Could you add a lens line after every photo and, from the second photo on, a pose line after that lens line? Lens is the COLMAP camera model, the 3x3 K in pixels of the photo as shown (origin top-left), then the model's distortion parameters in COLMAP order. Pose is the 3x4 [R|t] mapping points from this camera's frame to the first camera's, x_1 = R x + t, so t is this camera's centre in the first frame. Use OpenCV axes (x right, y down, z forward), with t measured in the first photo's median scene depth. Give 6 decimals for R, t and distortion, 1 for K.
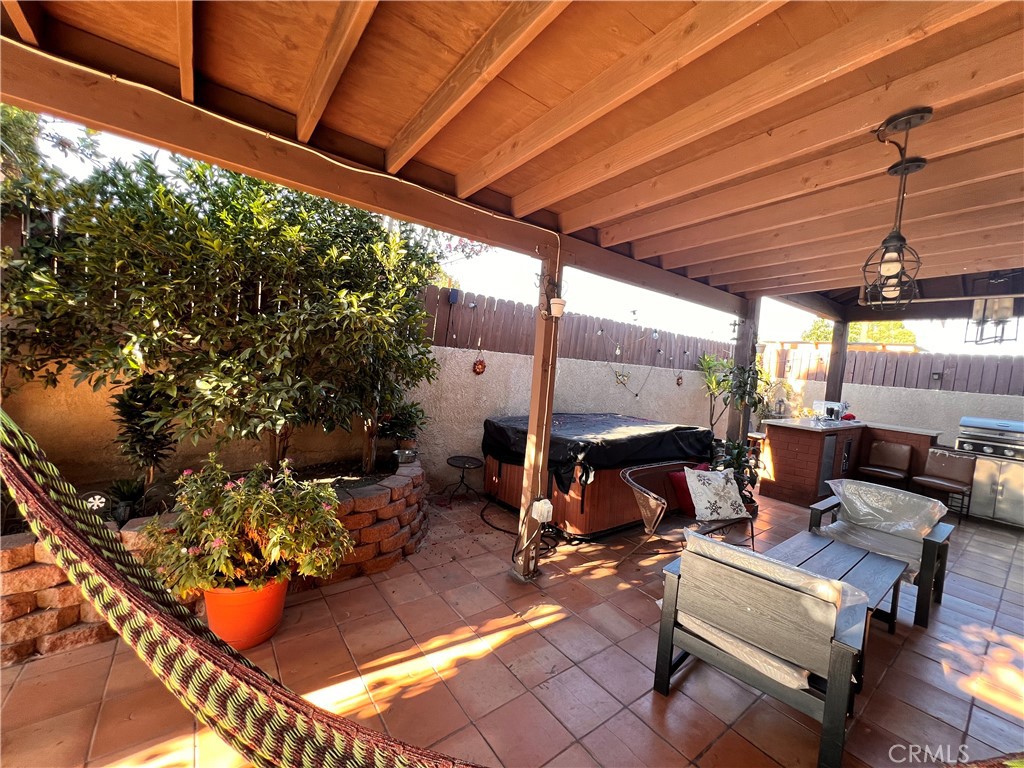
lens RADIAL K [[409.0, 0, 512.9], [0, 409.0, 379.6], [0, 0, 1]] dist [-0.000330, 0.000020]
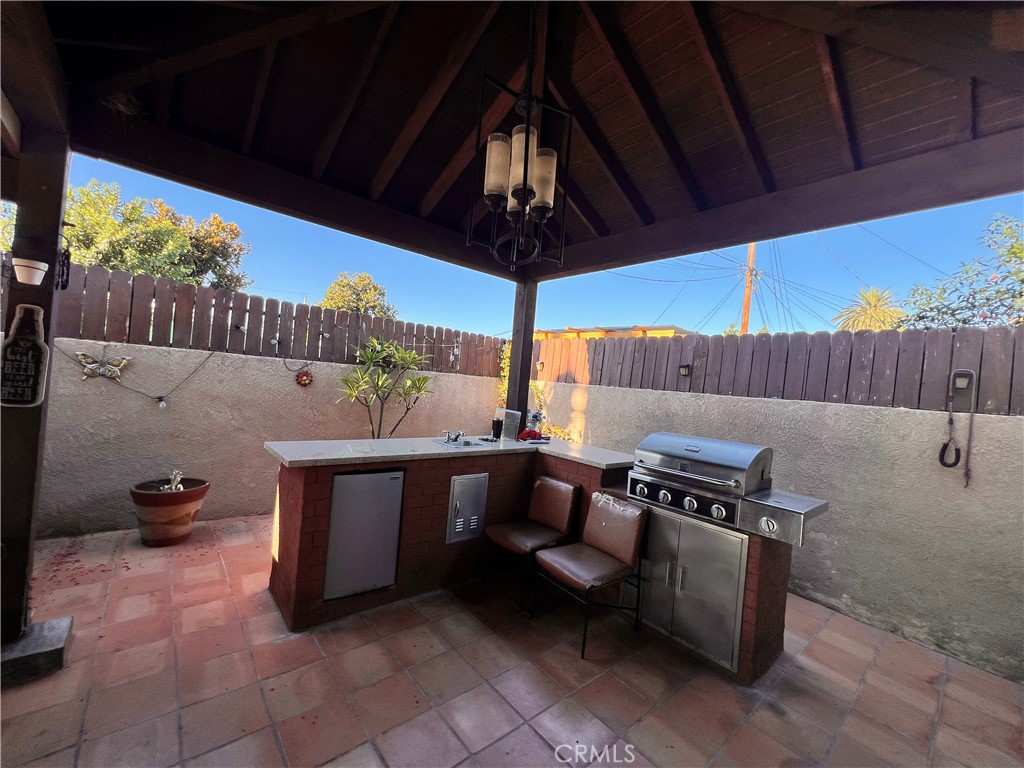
lens RADIAL K [[409.0, 0, 508.5], [0, 409.0, 382.7], [0, 0, 1]] dist [-0.000330, 0.000020]
pose [[0.998223, 0.001612, 0.059572, 1.026265], [0.000929, 0.999091, -0.042607, 0.052957], [-0.059586, 0.042587, 0.997314, 0.539651]]
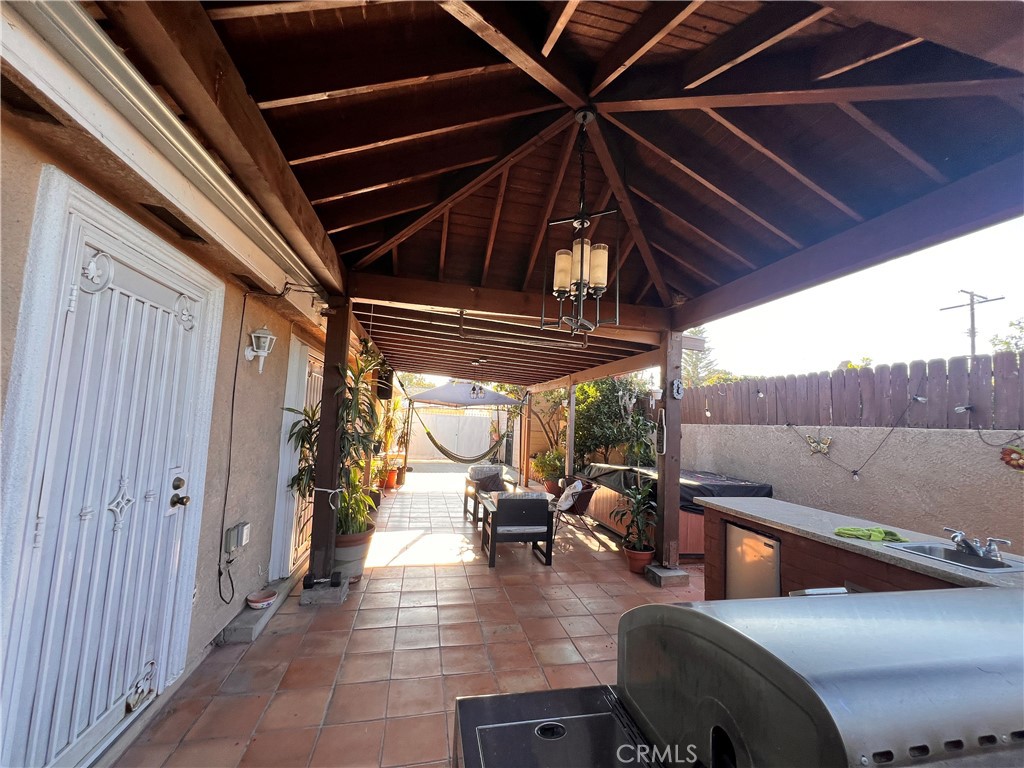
lens RADIAL K [[409.0, 0, 510.1], [0, 409.0, 383.3], [0, 0, 1]] dist [-0.000330, 0.000020]
pose [[-0.417311, -0.180881, -0.890581, 1.541212], [-0.115637, 0.982594, -0.145383, 0.074495], [0.901377, 0.042314, -0.430964, 1.057988]]
